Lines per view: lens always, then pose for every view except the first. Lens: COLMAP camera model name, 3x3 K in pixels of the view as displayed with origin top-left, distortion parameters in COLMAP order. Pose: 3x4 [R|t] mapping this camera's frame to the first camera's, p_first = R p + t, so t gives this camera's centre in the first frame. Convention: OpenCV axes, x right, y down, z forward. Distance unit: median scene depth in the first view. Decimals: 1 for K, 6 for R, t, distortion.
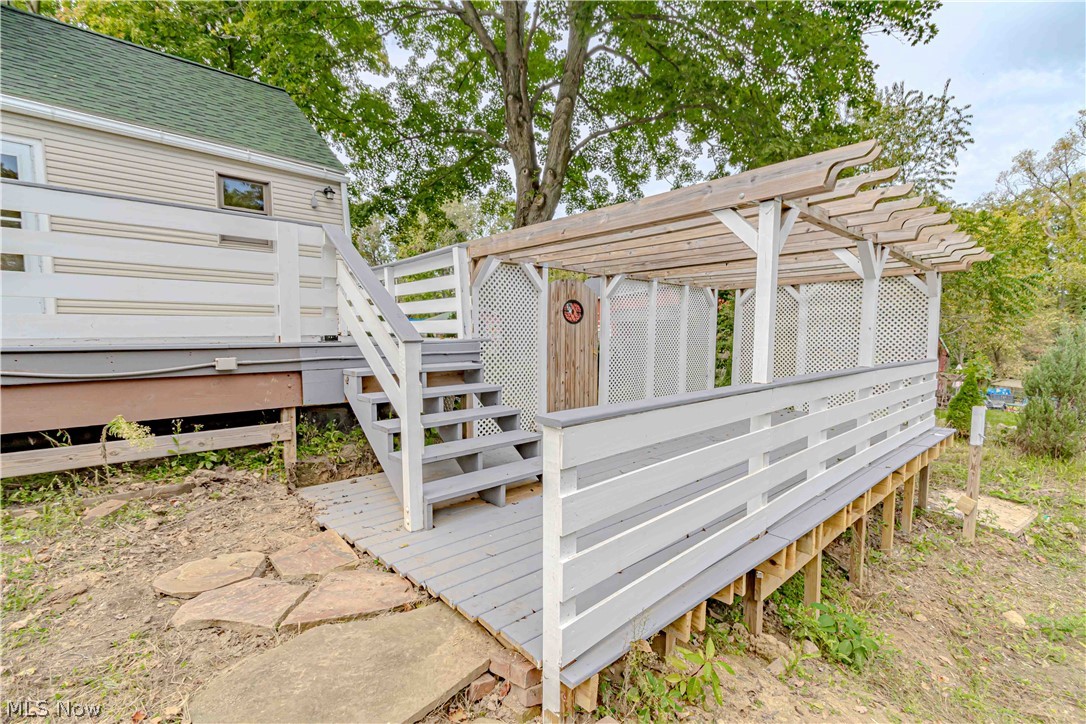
lens RADIAL K [[476.7, 0, 547.7], [0, 476.7, 368.9], [0, 0, 1]] dist [-0.016505, 0.001808]
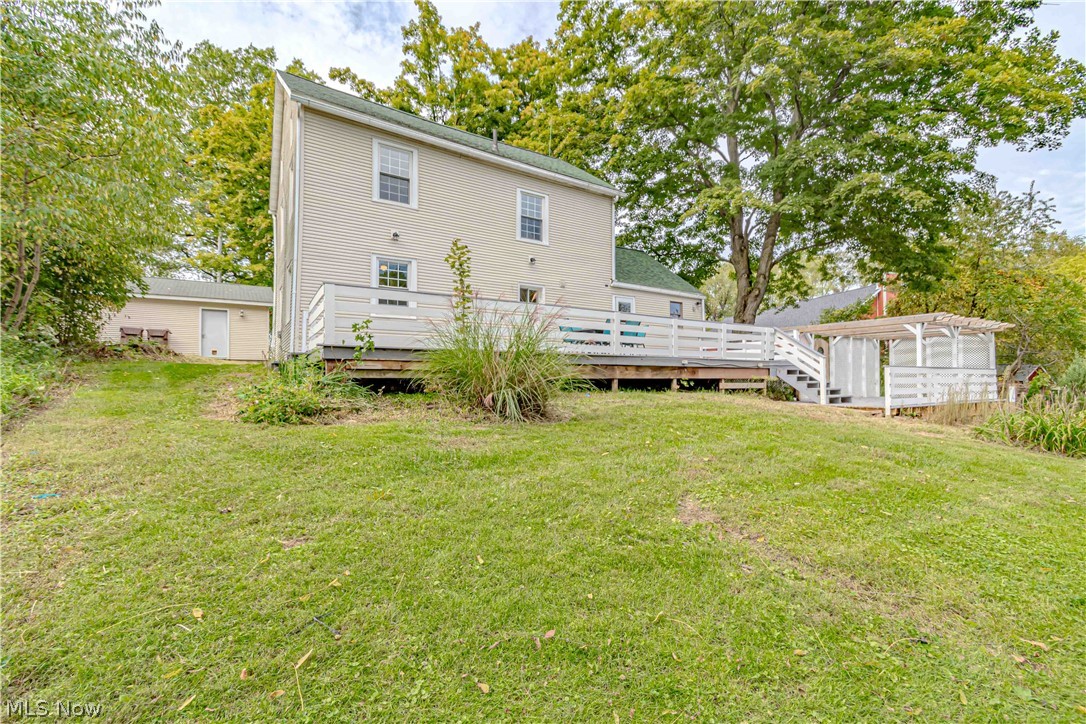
lens RADIAL K [[476.7, 0, 537.7], [0, 476.7, 361.8], [0, 0, 1]] dist [-0.016505, 0.001808]
pose [[0.980797, -0.014203, -0.194513, -0.479929], [-0.007985, 0.993584, -0.112812, 0.115497], [0.194867, 0.112199, 0.974391, -0.870461]]
